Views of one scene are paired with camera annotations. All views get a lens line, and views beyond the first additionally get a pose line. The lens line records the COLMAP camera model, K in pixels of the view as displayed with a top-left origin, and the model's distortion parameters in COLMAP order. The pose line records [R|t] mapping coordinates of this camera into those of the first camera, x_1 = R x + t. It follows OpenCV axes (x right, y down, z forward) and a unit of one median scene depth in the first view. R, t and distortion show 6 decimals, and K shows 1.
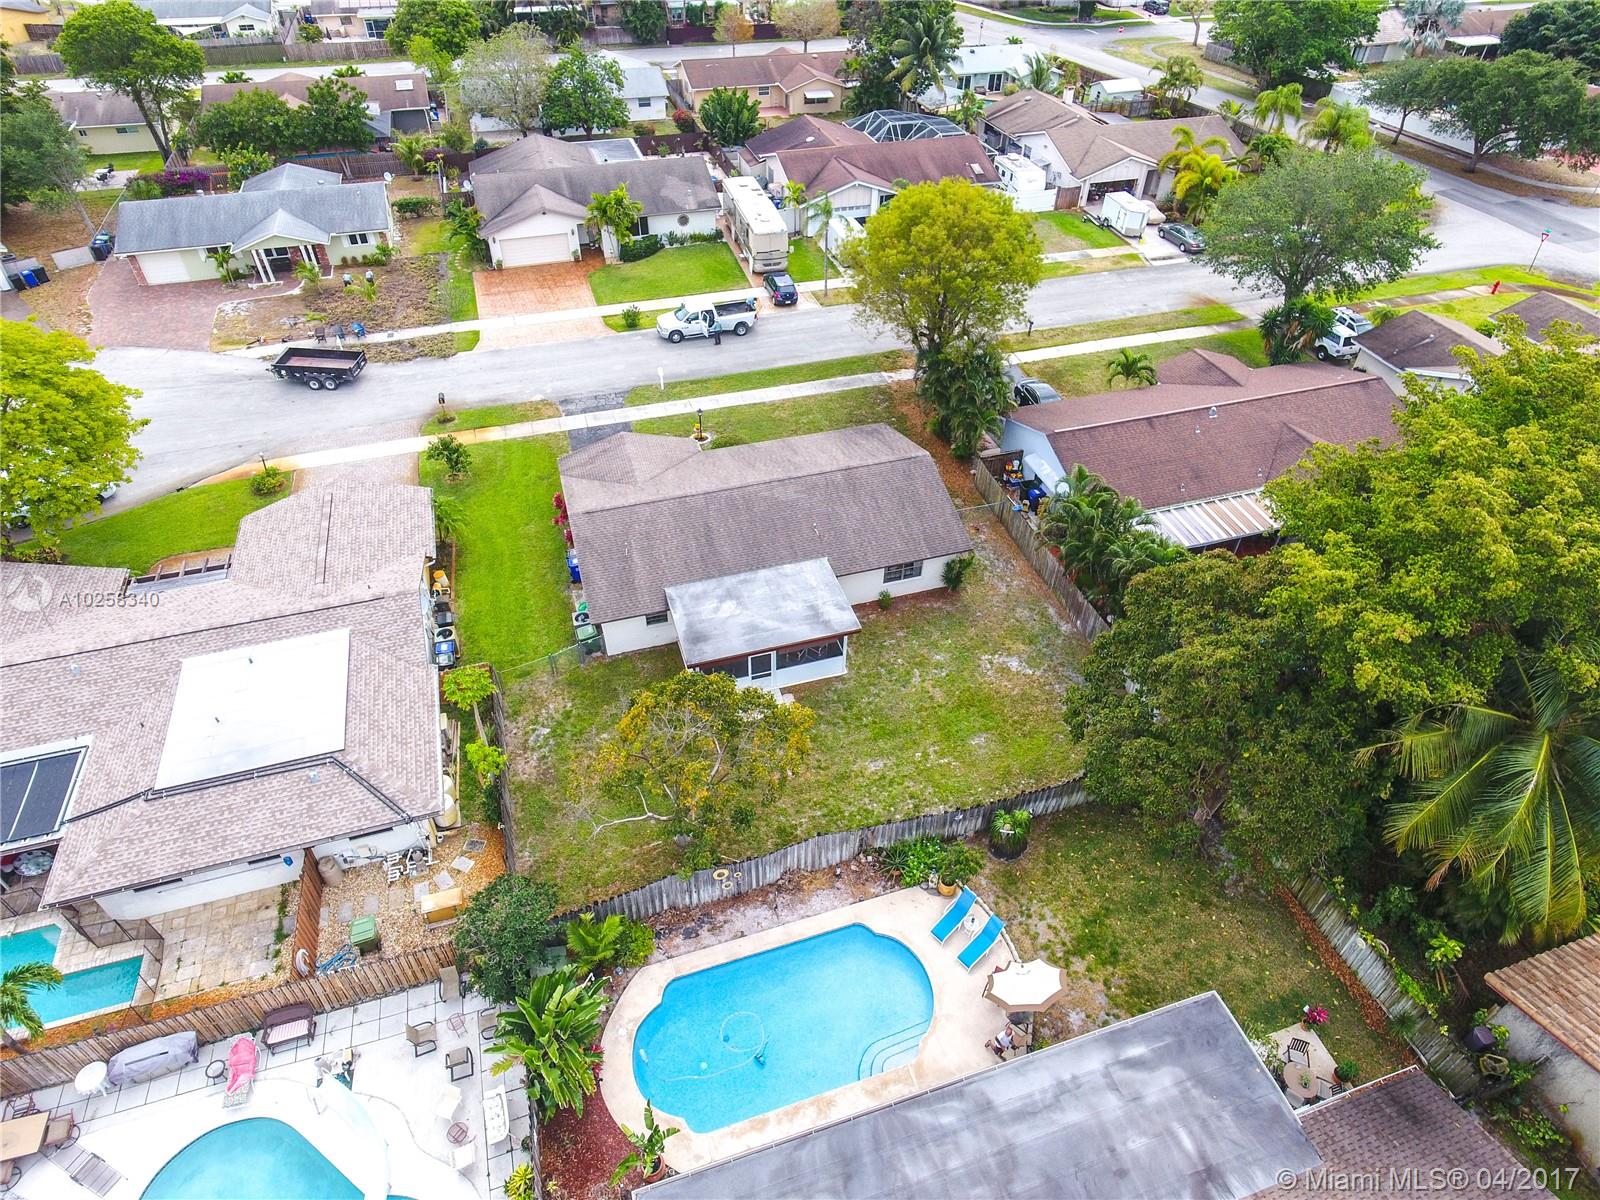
lens RADIAL K [[940.8, 0, 800.0], [0, 940.8, 600.0], [0, 0, 1]] dist [-0.001250, -0.000030]
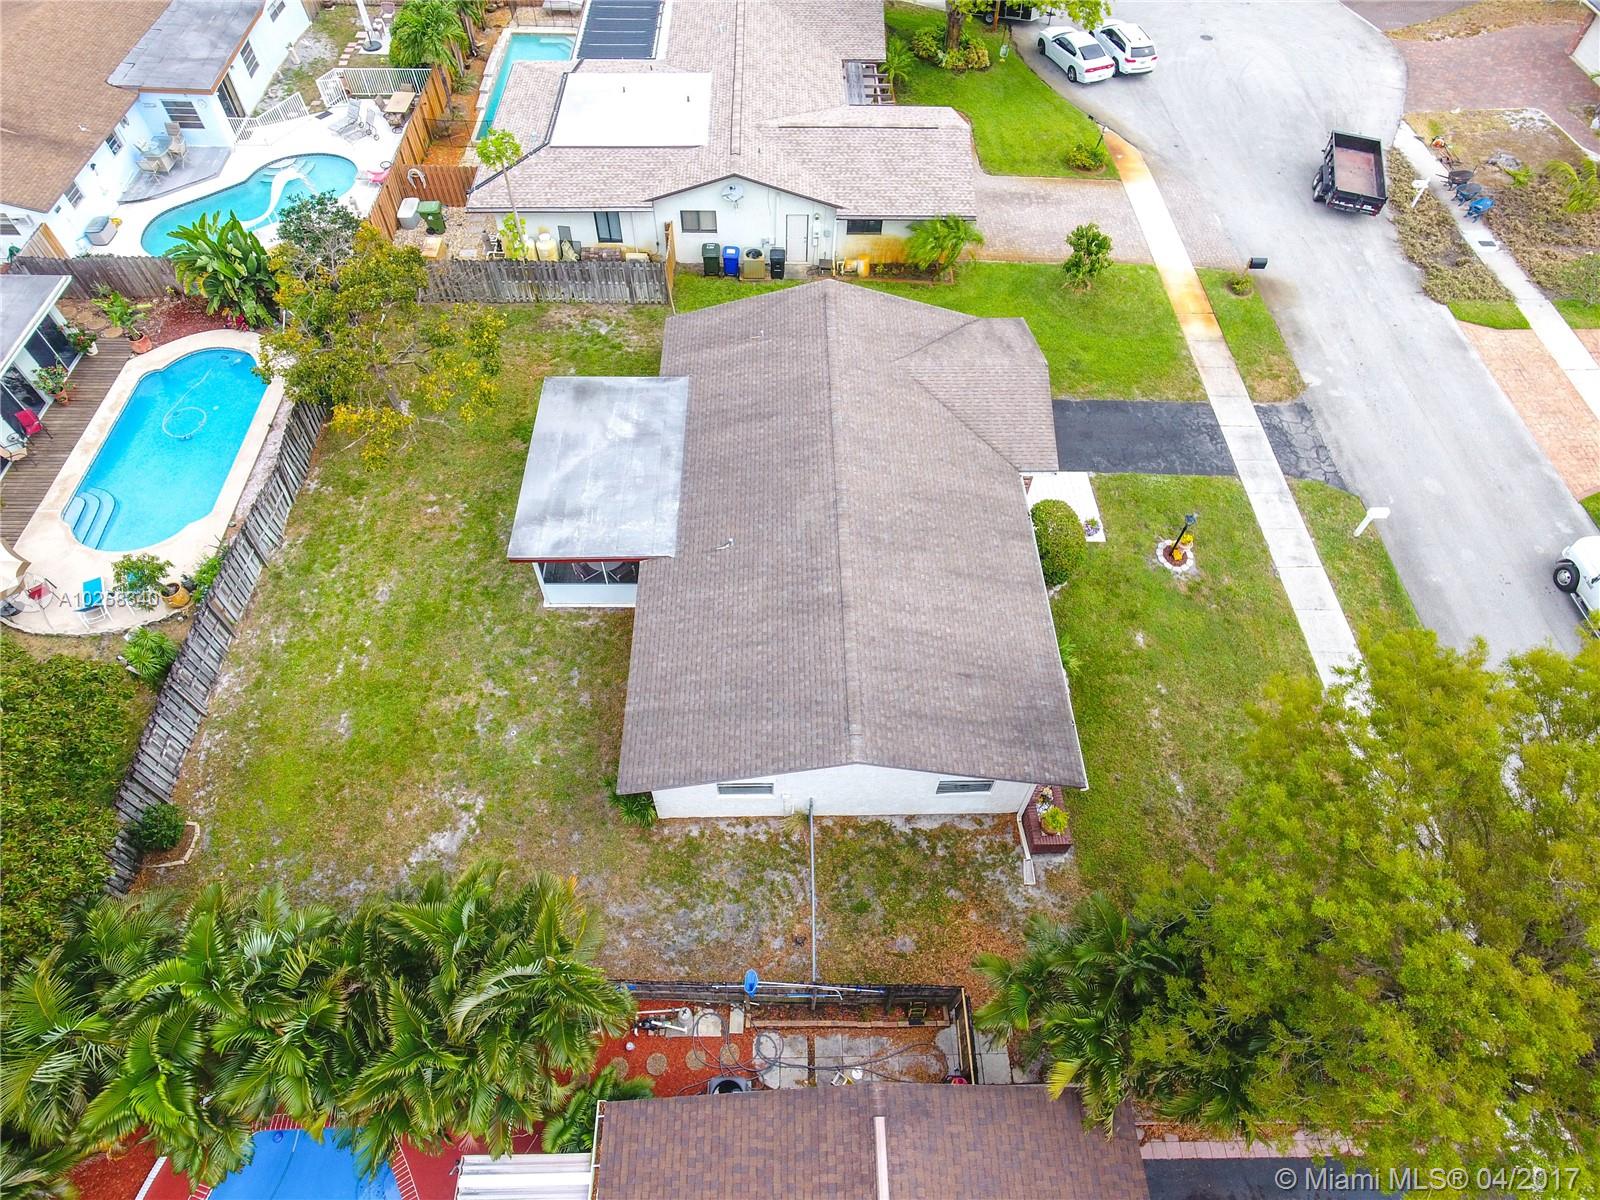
lens RADIAL K [[912.5, 0, 793.3], [0, 912.5, 572.6], [0, 0, 1]] dist [0.000364, 0.000688]
pose [[-0.283193, 0.765723, -0.577468, 0.376734], [-0.662537, 0.279153, 0.695067, -0.534460], [0.693431, 0.579432, 0.428266, 0.834697]]
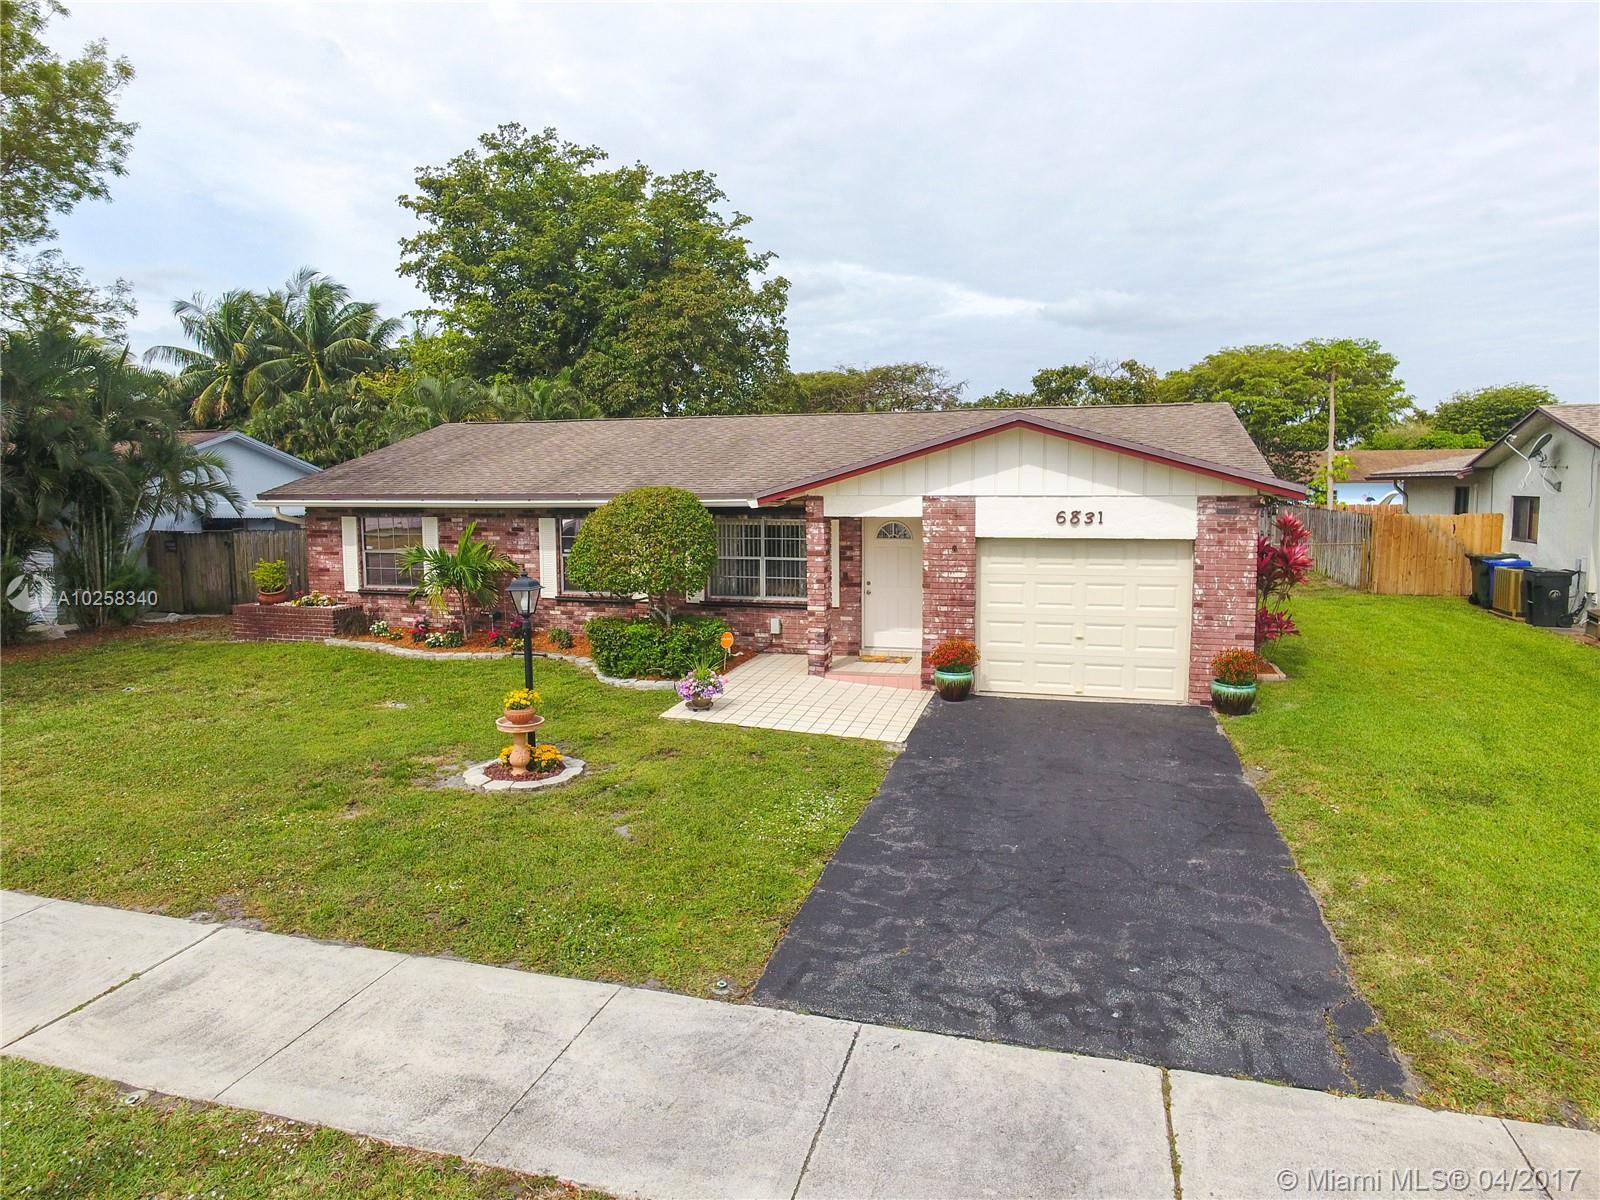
lens RADIAL K [[940.8, 0, 800.0], [0, 940.8, 600.0], [0, 0, 1]] dist [-0.001250, -0.000030]
pose [[-0.837477, -0.076880, 0.541038, -0.333800], [0.364381, 0.659275, 0.657711, -0.395564], [-0.407257, 0.747961, -0.524114, 1.417974]]
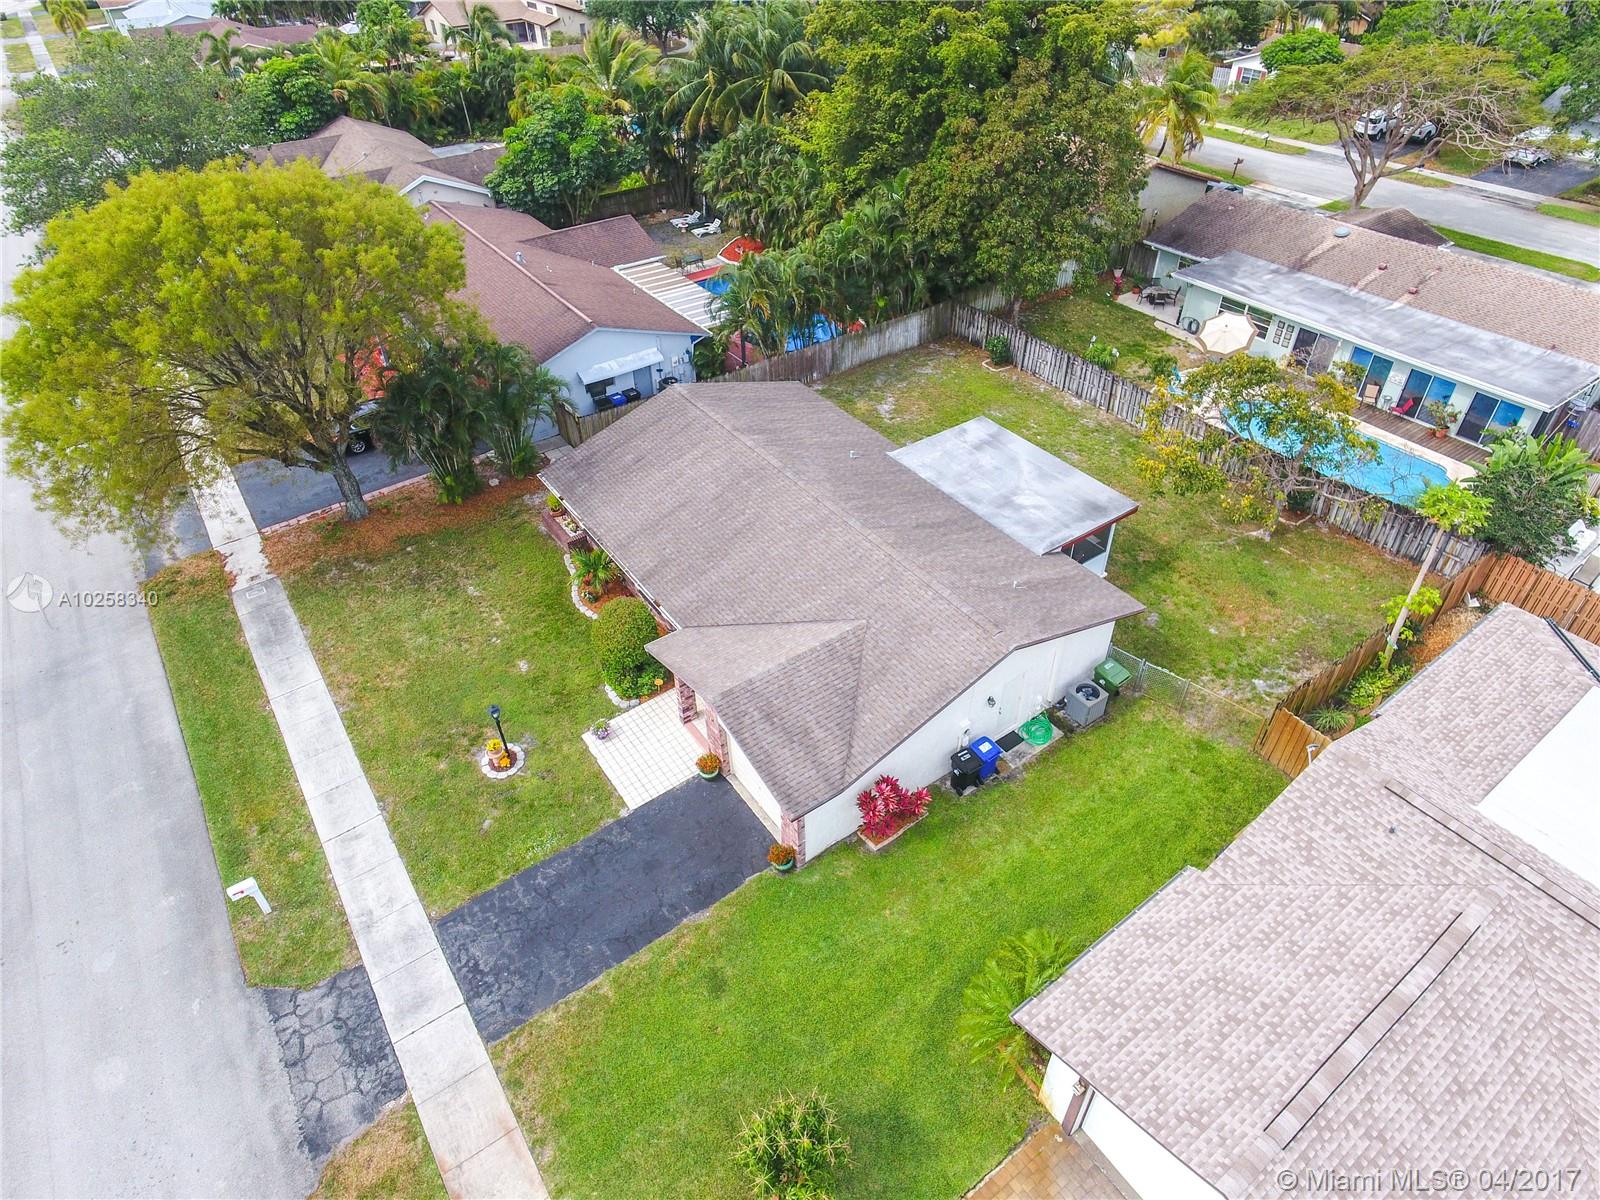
lens RADIAL K [[935.3, 0, 817.3], [0, 935.3, 567.3], [0, 0, 1]] dist [0.002476, -0.001550]
pose [[-0.323948, -0.597639, 0.733406, -0.612883], [0.640558, 0.431937, 0.634914, -0.564215], [-0.696235, 0.675469, 0.242897, 0.950813]]
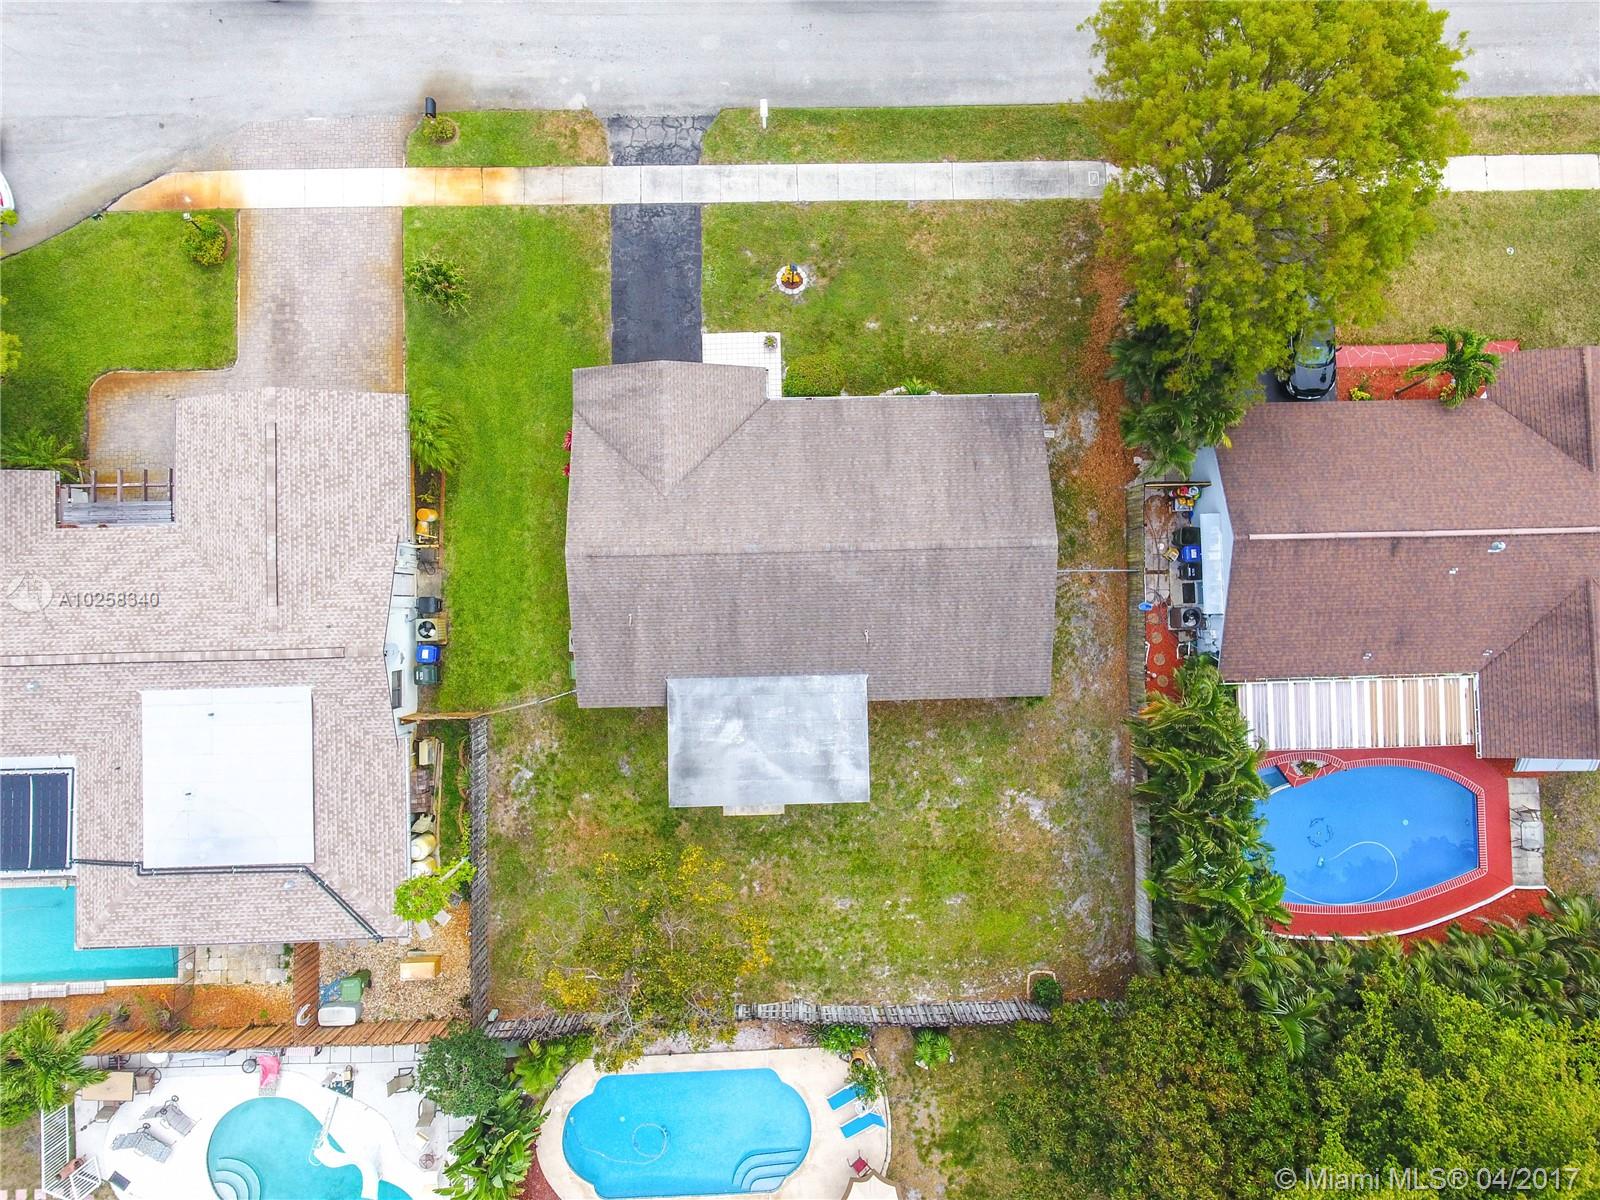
lens RADIAL K [[918.7, 0, 795.7], [0, 918.7, 582.3], [0, 0, 1]] dist [-0.001104, -0.000751]
pose [[0.961565, 0.274526, -0.005271, -0.051774], [-0.188059, 0.672446, 0.715857, -0.688128], [0.200066, -0.687351, 0.698227, 0.502707]]
